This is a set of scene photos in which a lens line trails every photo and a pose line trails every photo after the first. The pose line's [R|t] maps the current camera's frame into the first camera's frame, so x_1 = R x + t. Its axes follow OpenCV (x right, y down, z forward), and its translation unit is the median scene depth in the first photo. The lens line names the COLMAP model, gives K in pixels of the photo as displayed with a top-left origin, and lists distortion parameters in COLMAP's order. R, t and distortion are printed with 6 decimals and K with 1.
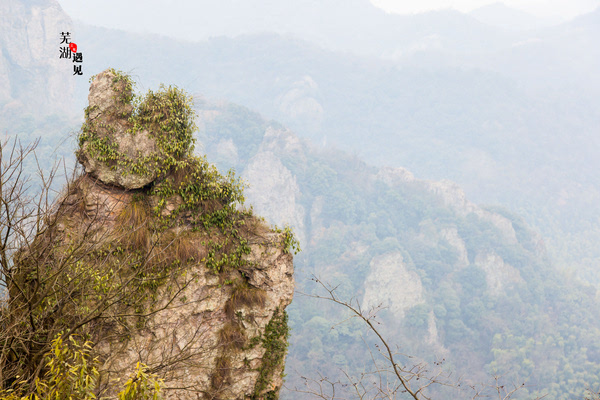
lens RADIAL K [[859.2, 0, 299.0], [0, 859.2, 201.4], [0, 0, 1]] dist [0.004475, 0.000000]
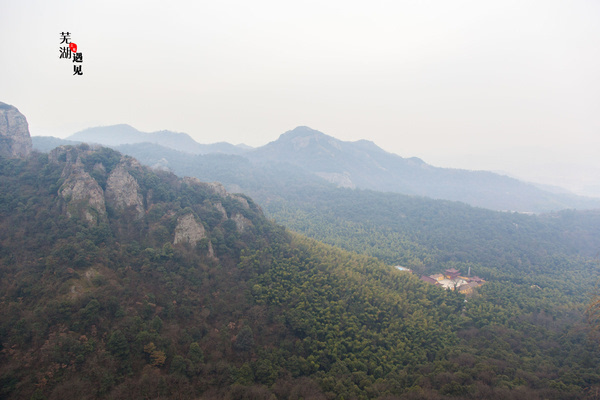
lens RADIAL K [[859.2, 0, 299.7], [0, 859.2, 199.6], [0, 0, 1]] dist [0.004475, 0.000000]
pose [[0.945816, -0.086677, 0.312920, -0.275232], [0.044655, 0.989277, 0.139055, -0.245373], [-0.321618, -0.117547, 0.939545, -0.974957]]
